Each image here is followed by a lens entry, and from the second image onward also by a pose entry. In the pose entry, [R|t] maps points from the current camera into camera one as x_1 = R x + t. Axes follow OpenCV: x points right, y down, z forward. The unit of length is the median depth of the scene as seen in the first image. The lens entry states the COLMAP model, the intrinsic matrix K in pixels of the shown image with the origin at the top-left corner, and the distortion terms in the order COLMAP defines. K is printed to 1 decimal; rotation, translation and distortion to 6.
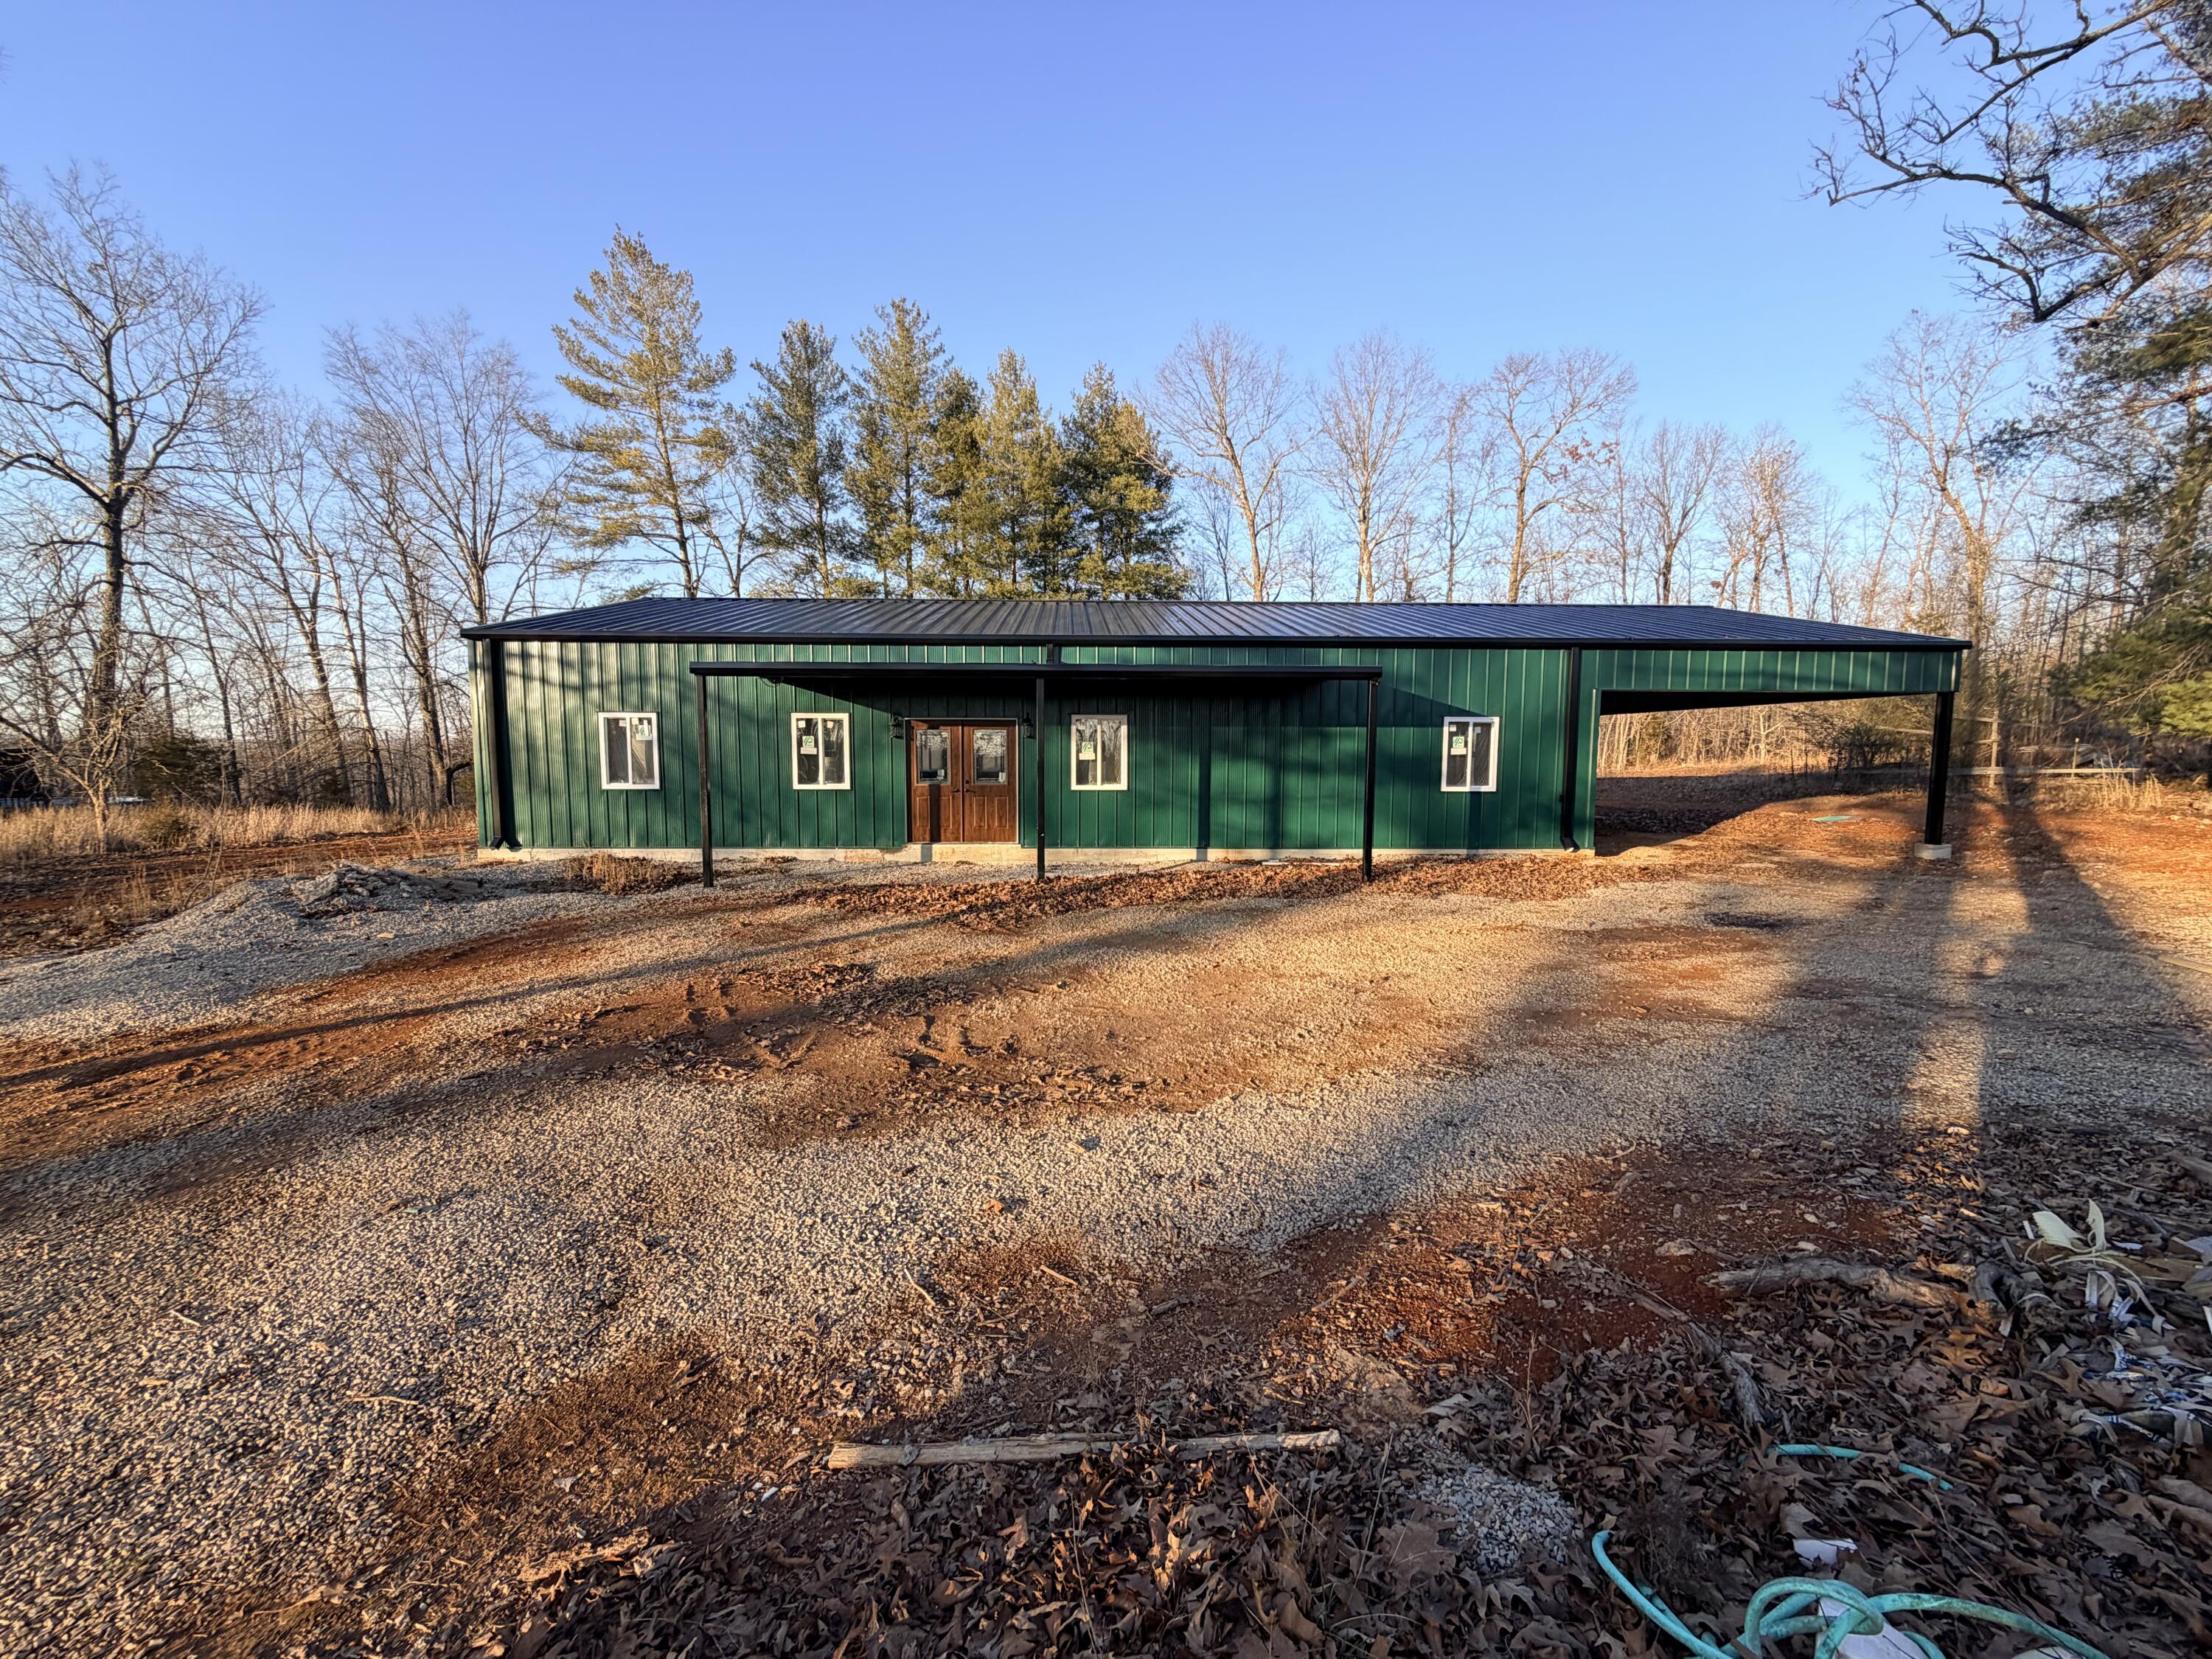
lens RADIAL K [[882.9, 0, 1100.3], [0, 882.9, 832.0], [0, 0, 1]] dist [-0.000627, 0.000133]
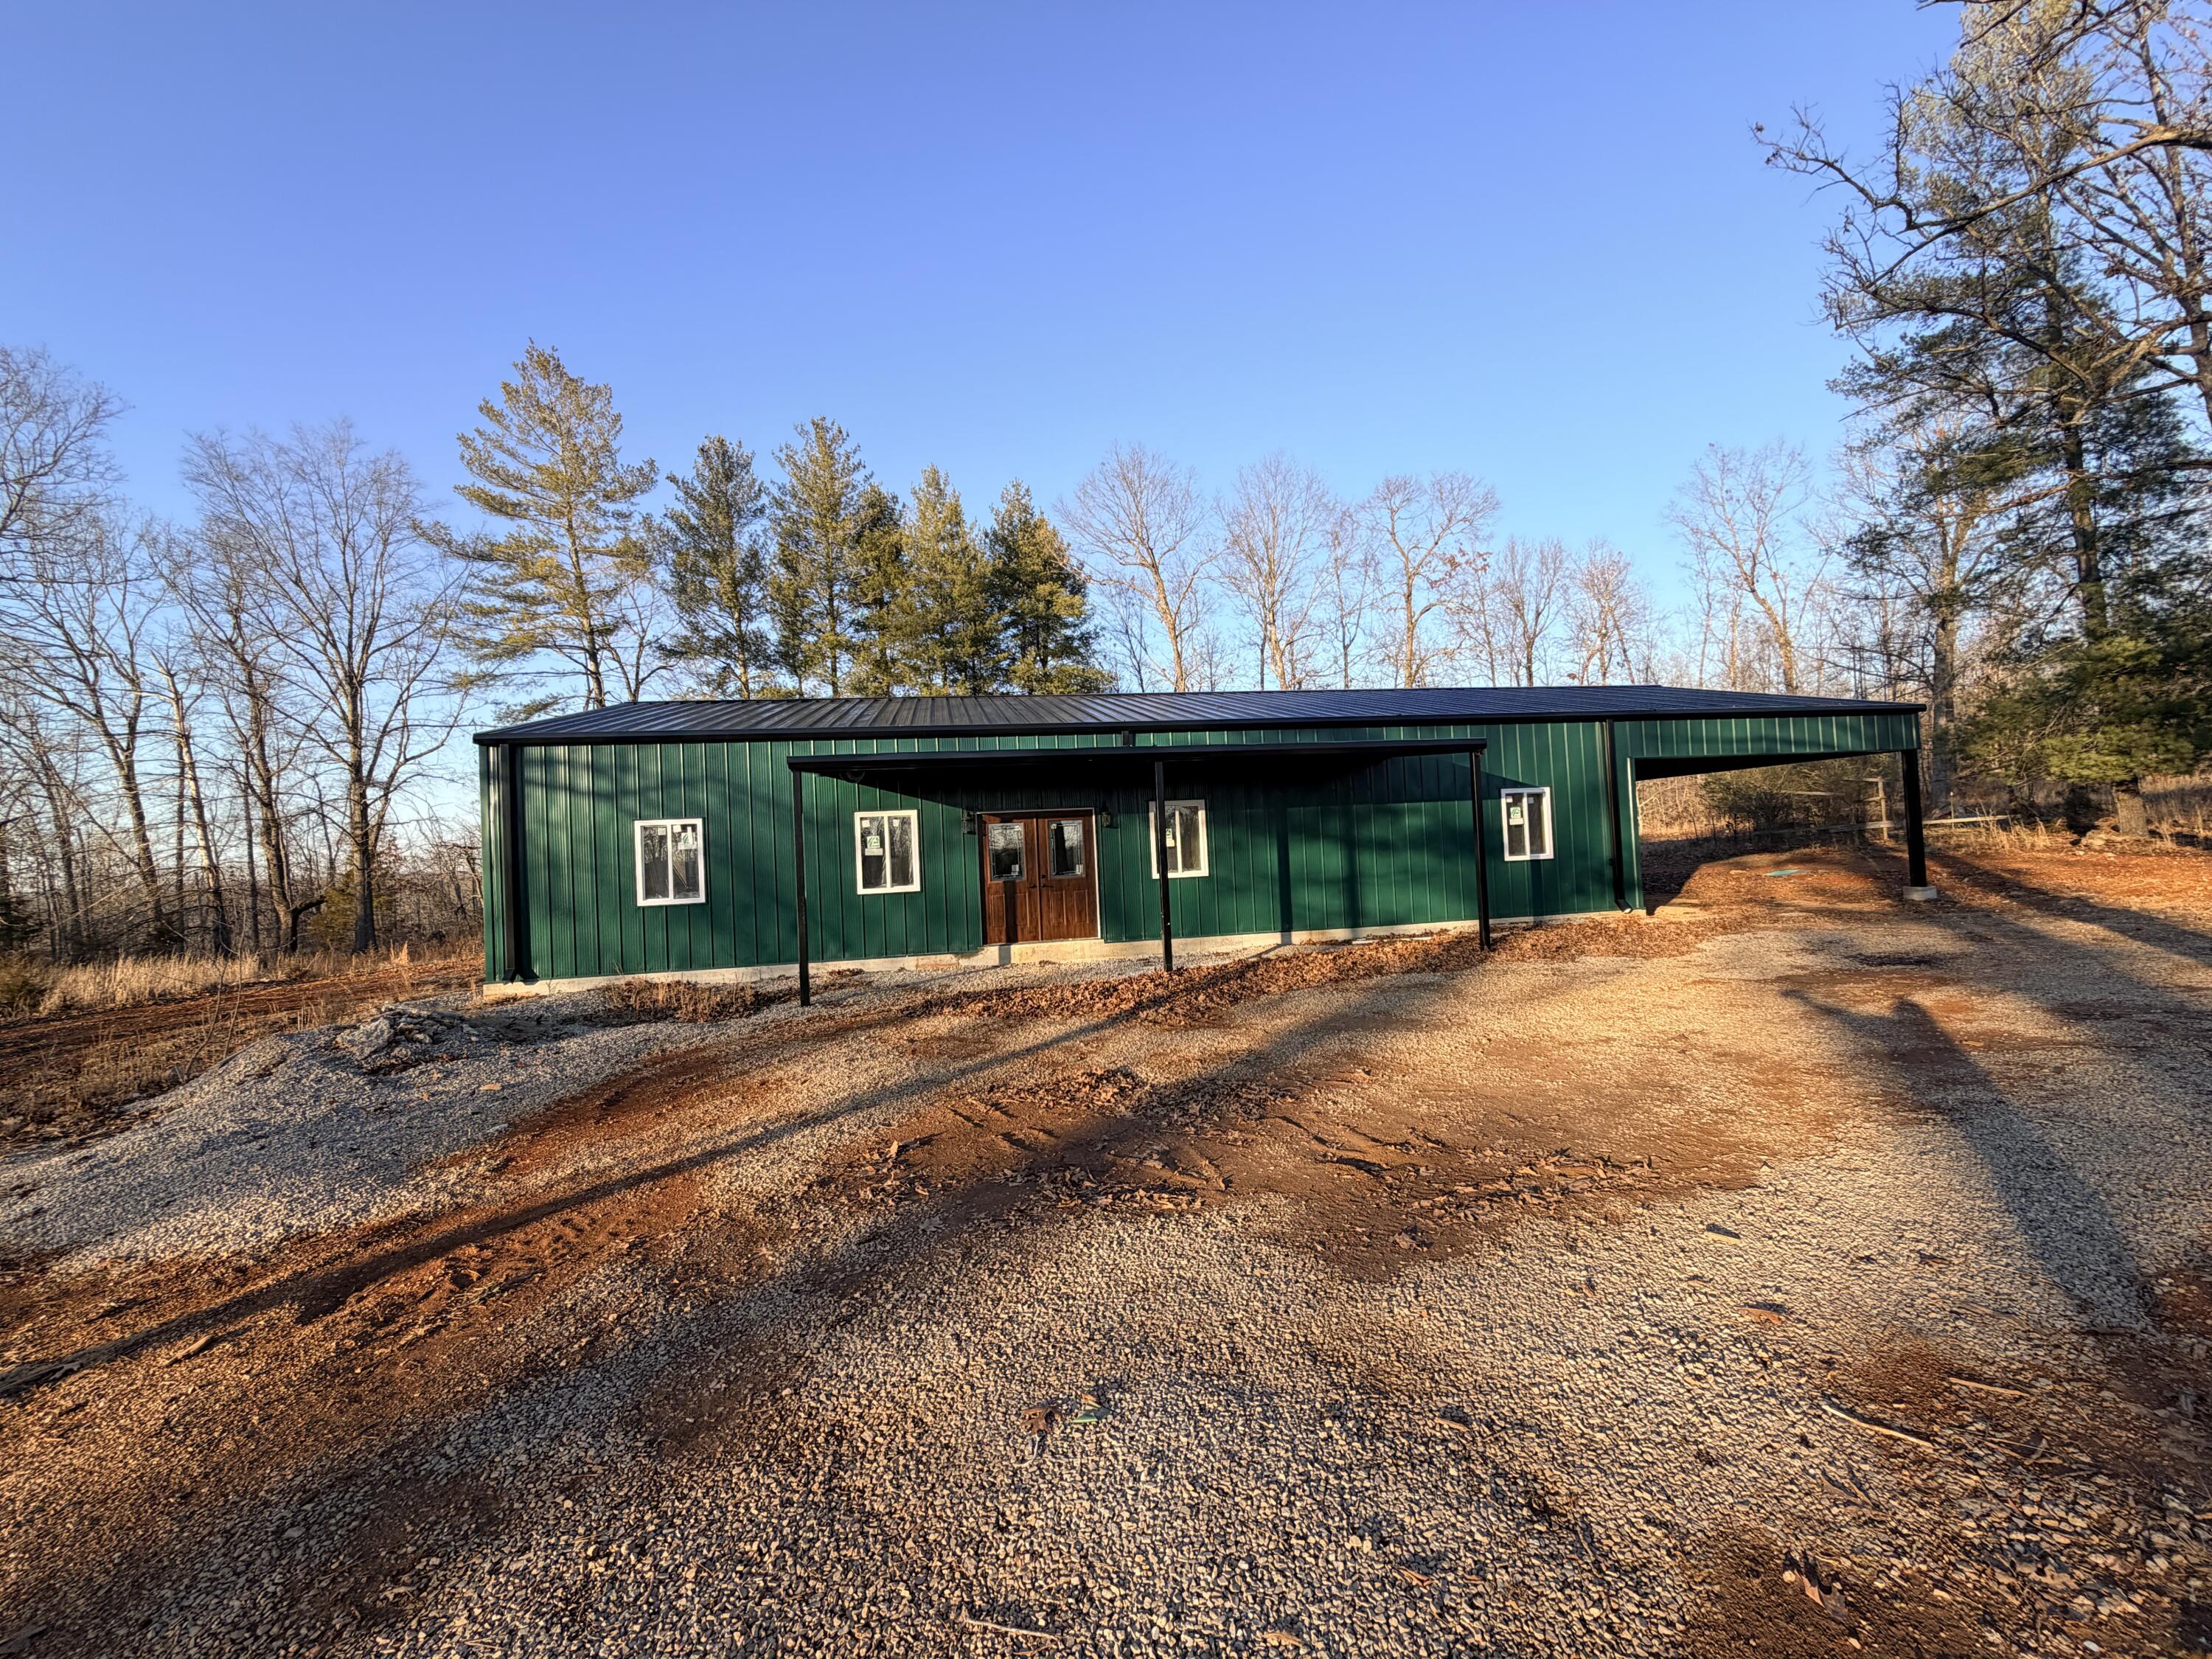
lens RADIAL K [[882.9, 0, 1108.4], [0, 882.9, 830.9], [0, 0, 1]] dist [-0.000627, 0.000133]
pose [[0.988714, -0.046603, 0.142380, -0.212103], [0.063028, 0.991580, -0.113119, 0.005955], [-0.135910, 0.120816, 0.983327, 0.052406]]
